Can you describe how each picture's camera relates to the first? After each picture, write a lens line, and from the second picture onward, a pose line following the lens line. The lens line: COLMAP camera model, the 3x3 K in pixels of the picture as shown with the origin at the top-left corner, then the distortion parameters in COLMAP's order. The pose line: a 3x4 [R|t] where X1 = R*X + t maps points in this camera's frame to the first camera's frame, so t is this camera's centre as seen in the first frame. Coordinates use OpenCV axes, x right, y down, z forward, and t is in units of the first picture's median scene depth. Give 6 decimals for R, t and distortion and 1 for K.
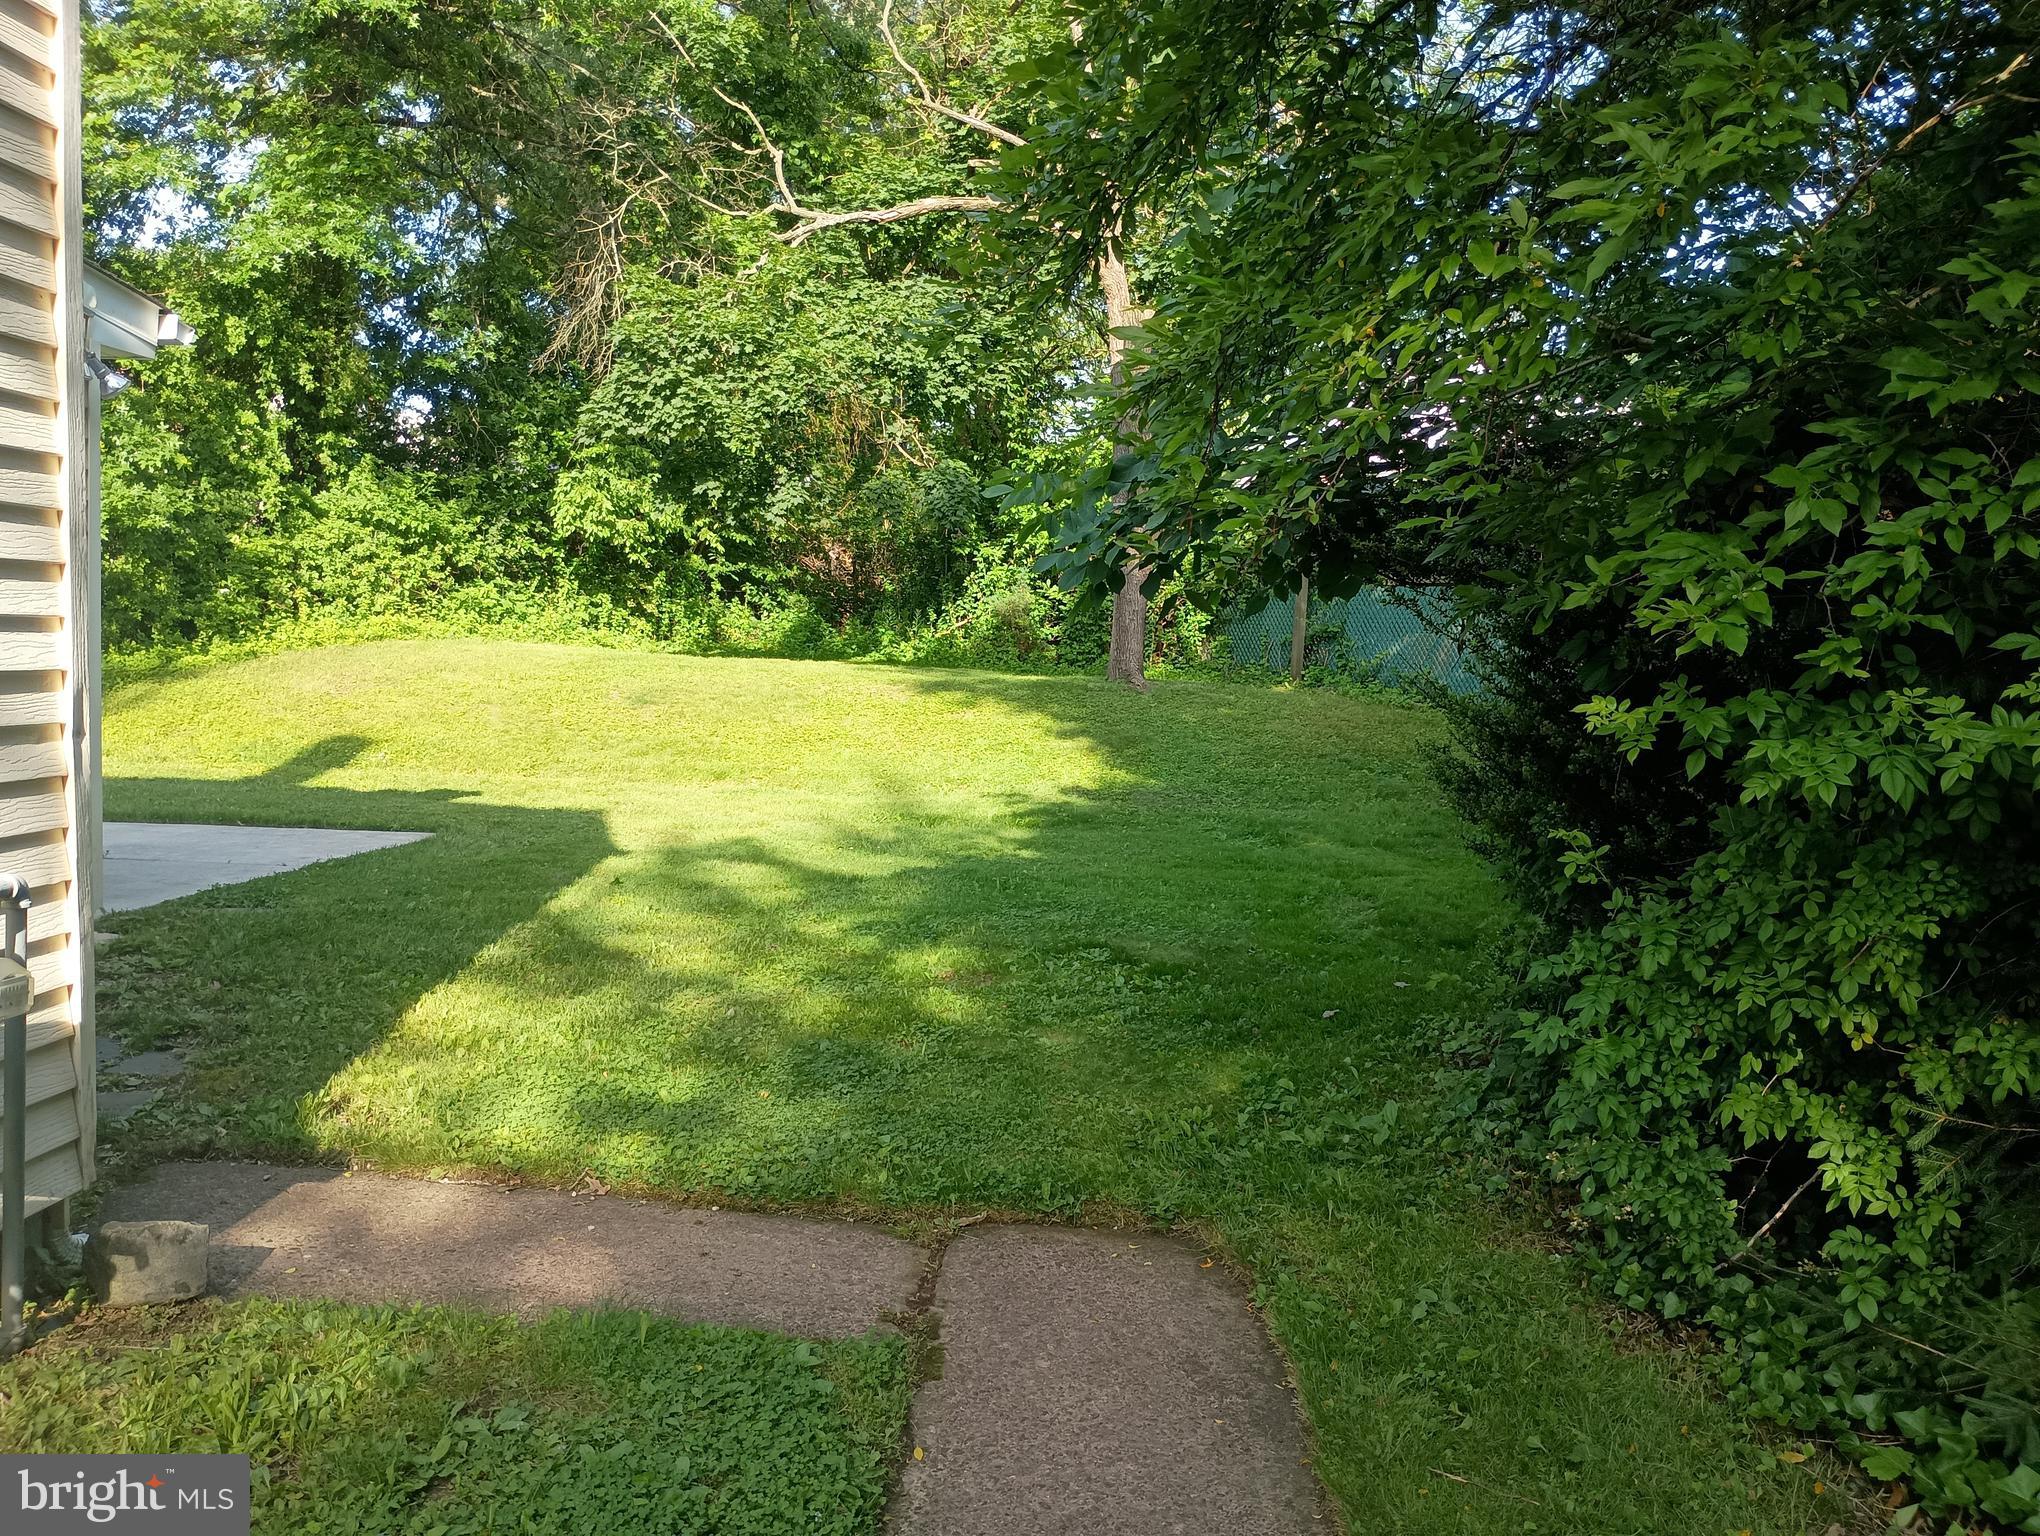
lens RADIAL K [[1802.1, 0, 1013.9], [0, 1802.1, 767.8], [0, 0, 1]] dist [0.106644, -0.114048]
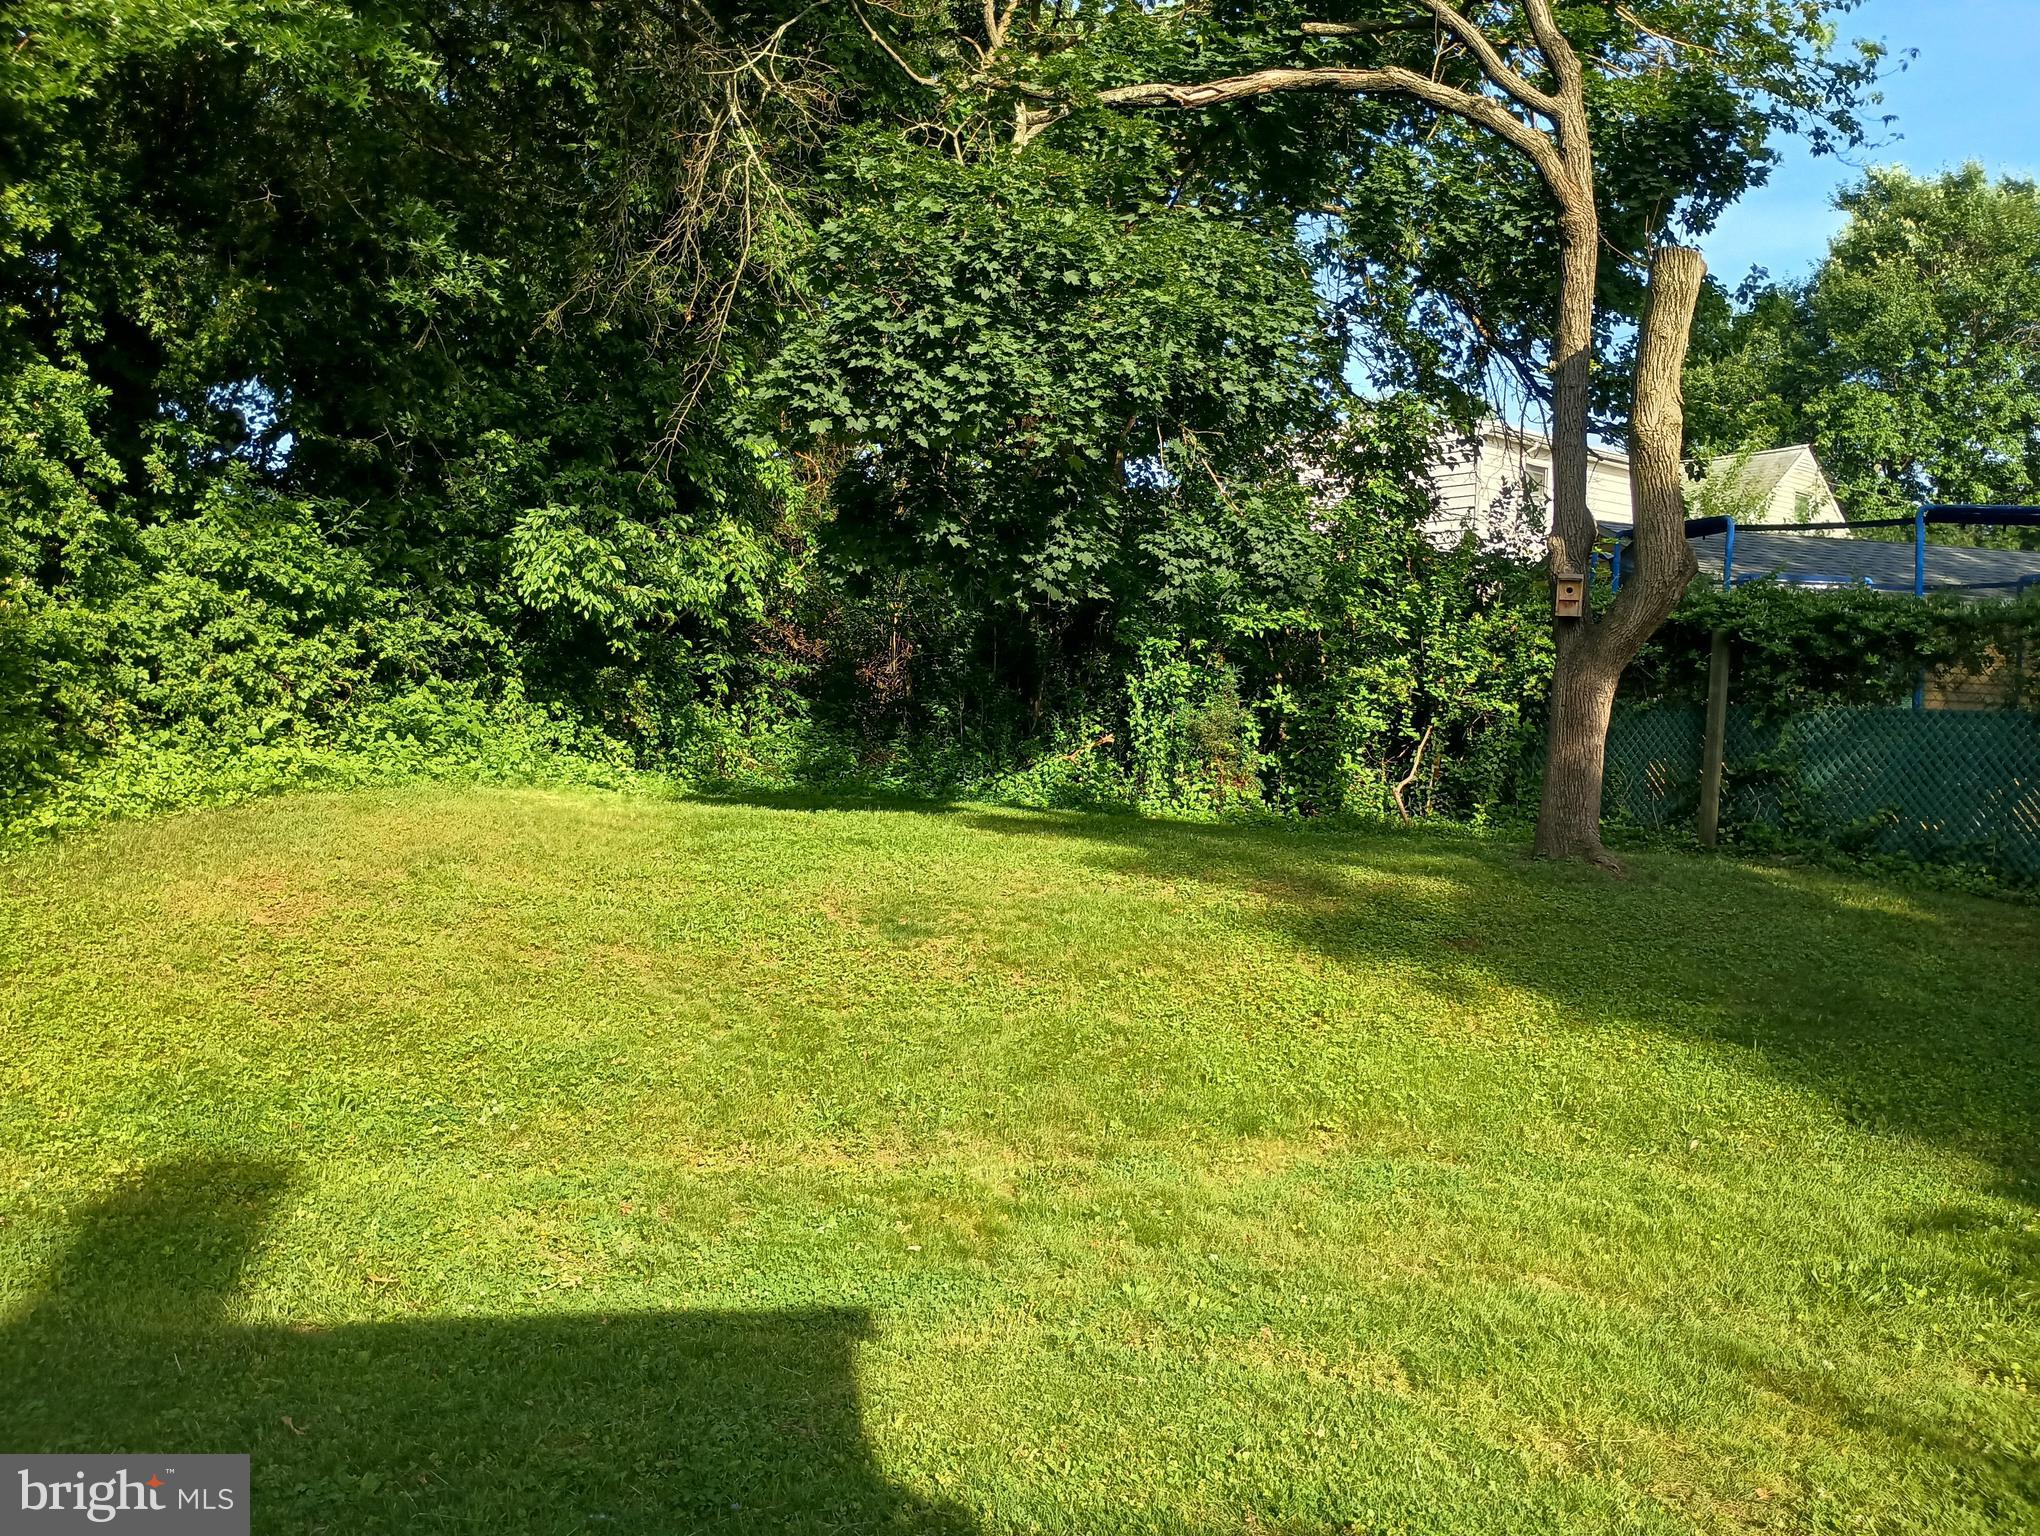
lens RADIAL K [[1802.1, 0, 1025.8], [0, 1802.1, 767.8], [0, 0, 1]] dist [0.106644, -0.114048]
pose [[0.977344, 0.000697, 0.211658, -0.237007], [0.008411, 0.999077, -0.042128, -0.051374], [-0.211491, 0.042954, 0.976436, 0.401791]]
